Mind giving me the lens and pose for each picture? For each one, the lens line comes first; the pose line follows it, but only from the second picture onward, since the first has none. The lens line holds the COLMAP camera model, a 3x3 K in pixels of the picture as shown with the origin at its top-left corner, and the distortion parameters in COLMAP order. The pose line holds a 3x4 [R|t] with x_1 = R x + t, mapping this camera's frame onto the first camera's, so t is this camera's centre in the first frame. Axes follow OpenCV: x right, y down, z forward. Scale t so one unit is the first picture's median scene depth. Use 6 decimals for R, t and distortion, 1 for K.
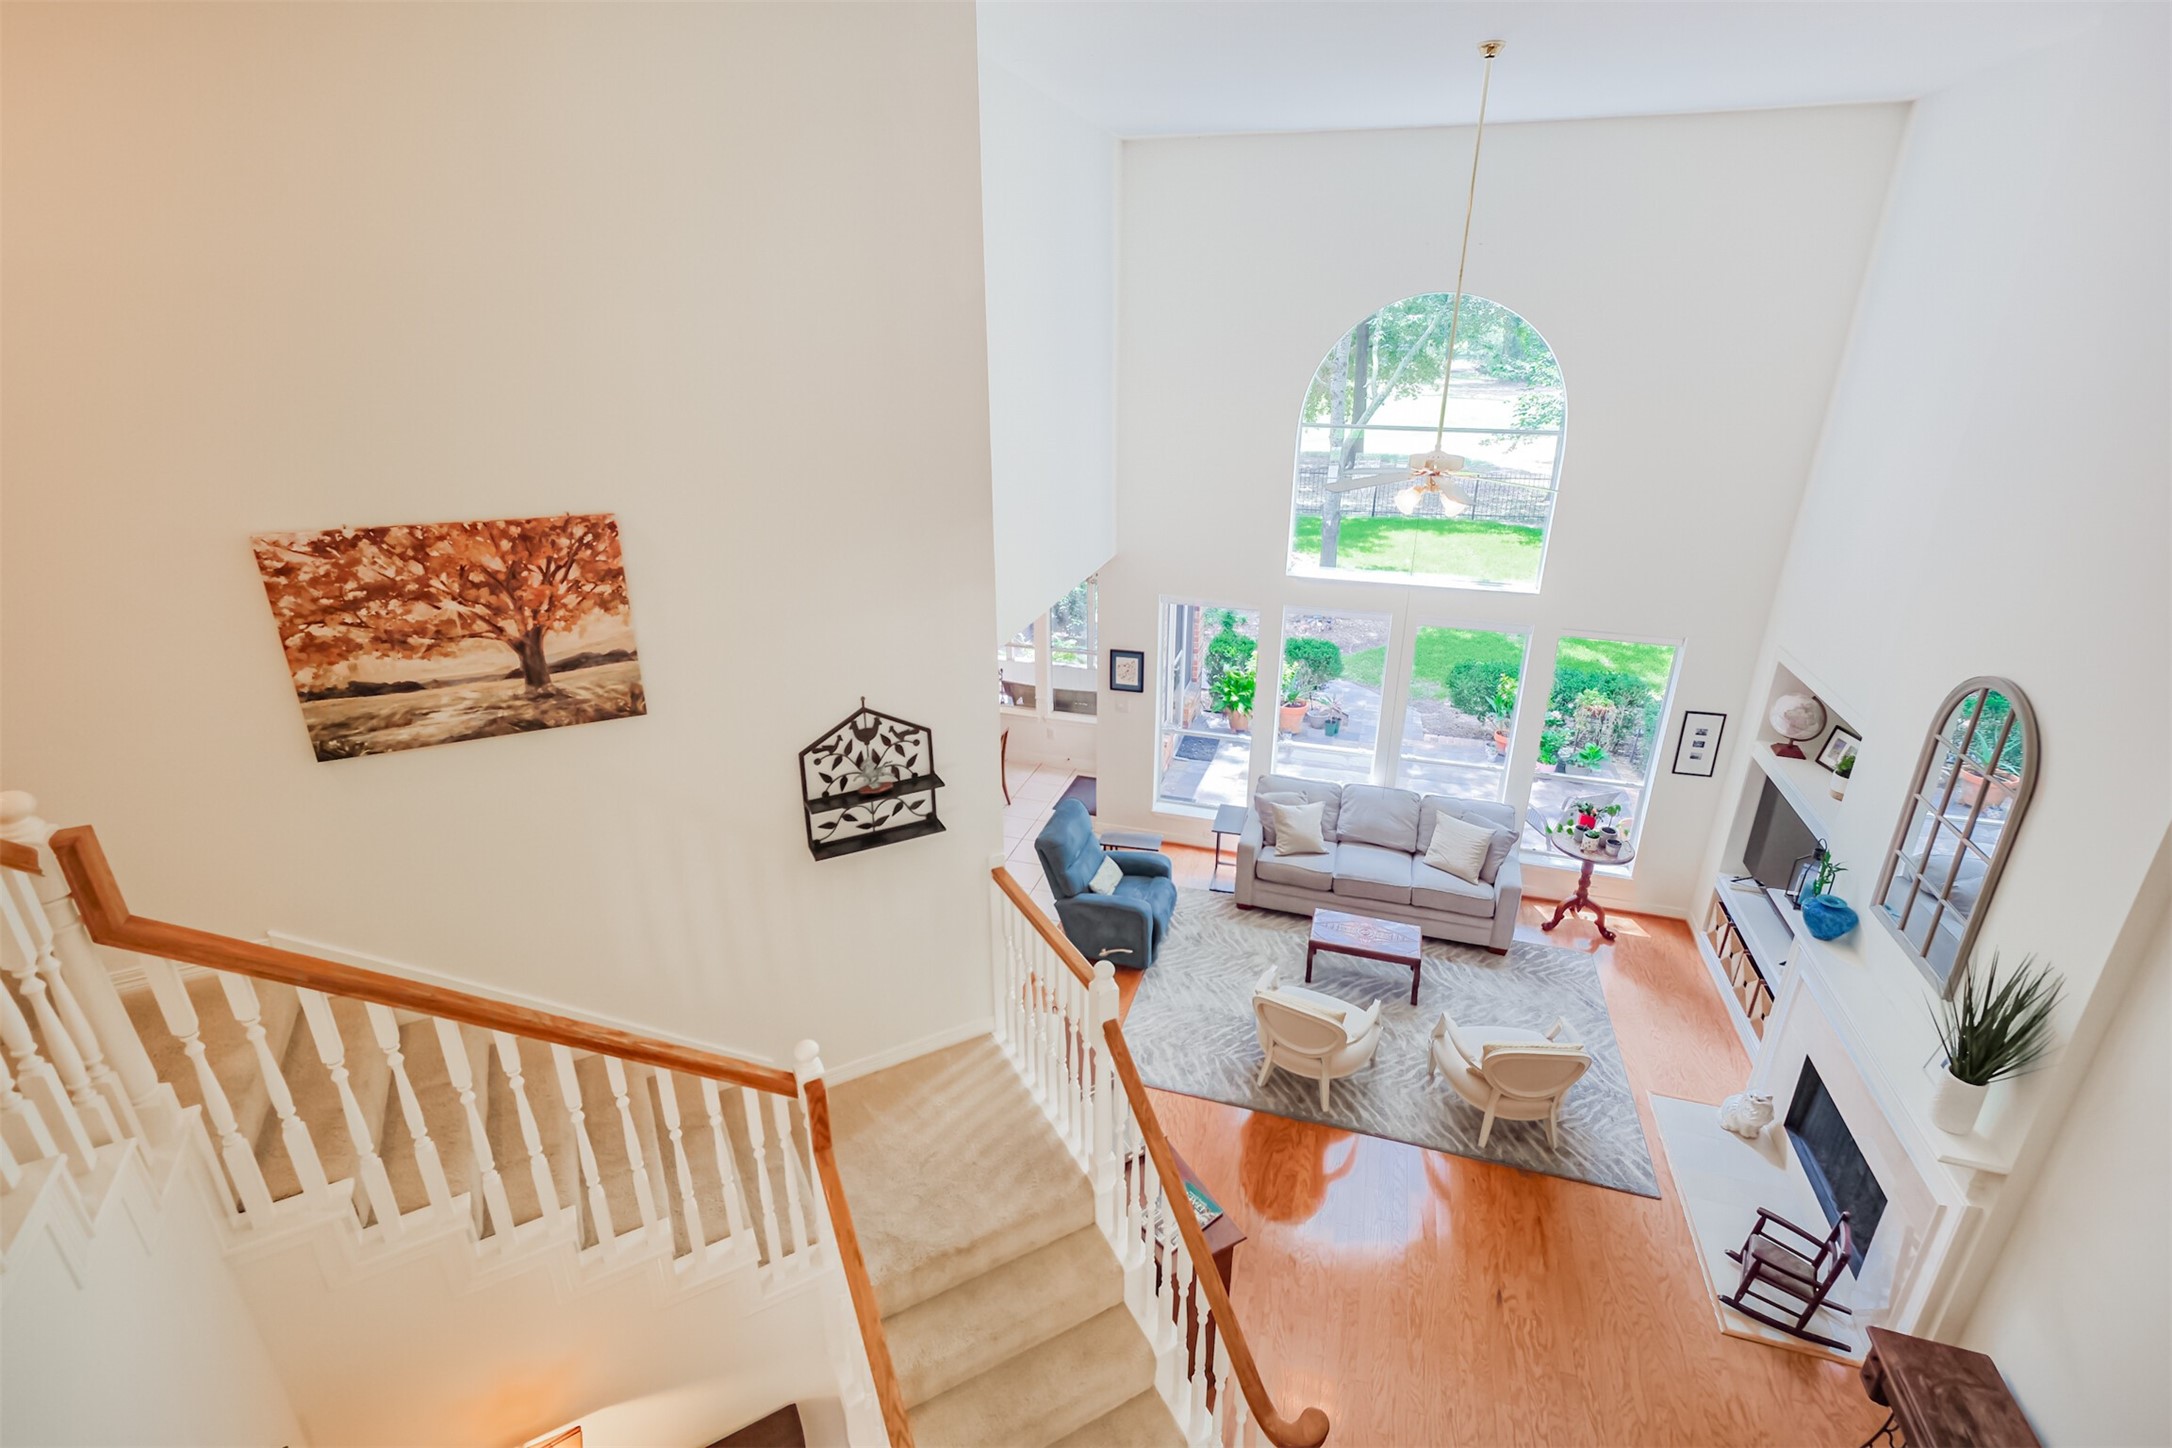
lens RADIAL K [[1001.1, 0, 1086.0], [0, 1001.1, 724.0], [0, 0, 1]] dist [0.001742, -0.000041]
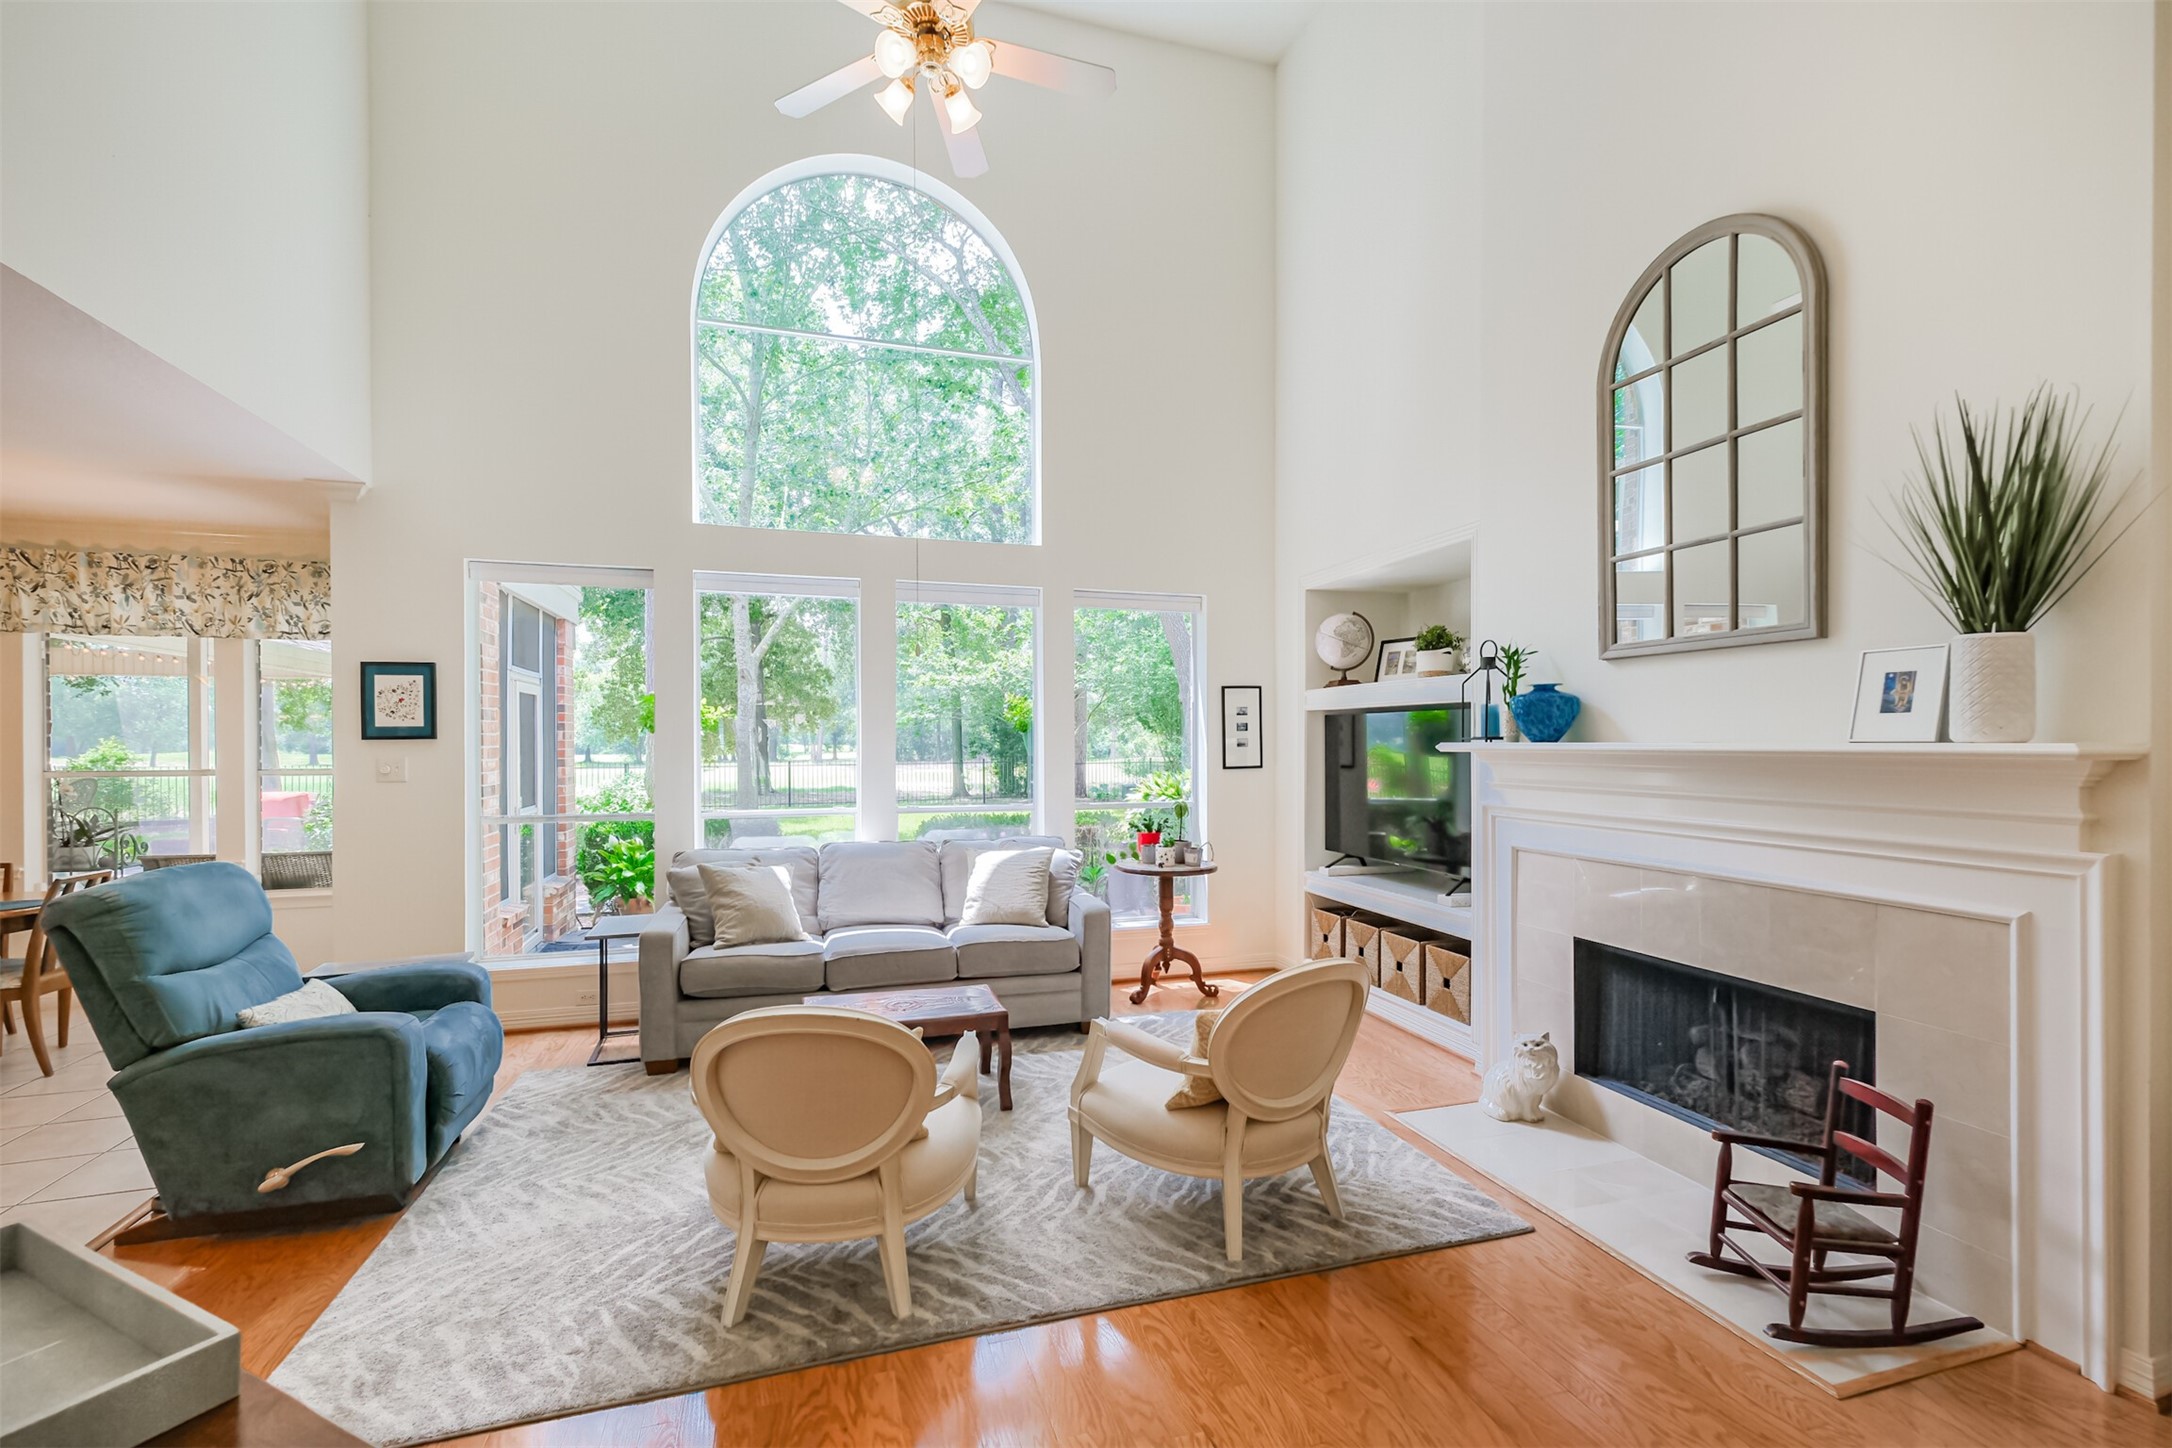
lens RADIAL K [[955.9, 0, 1104.8], [0, 955.9, 736.7], [0, 0, 1]] dist [0.009683, -0.000280]
pose [[0.823622, -0.006883, 0.567097, 0.080265], [0.221454, 0.924449, -0.310408, 0.285262], [-0.522116, 0.381244, 0.762921, 0.528786]]
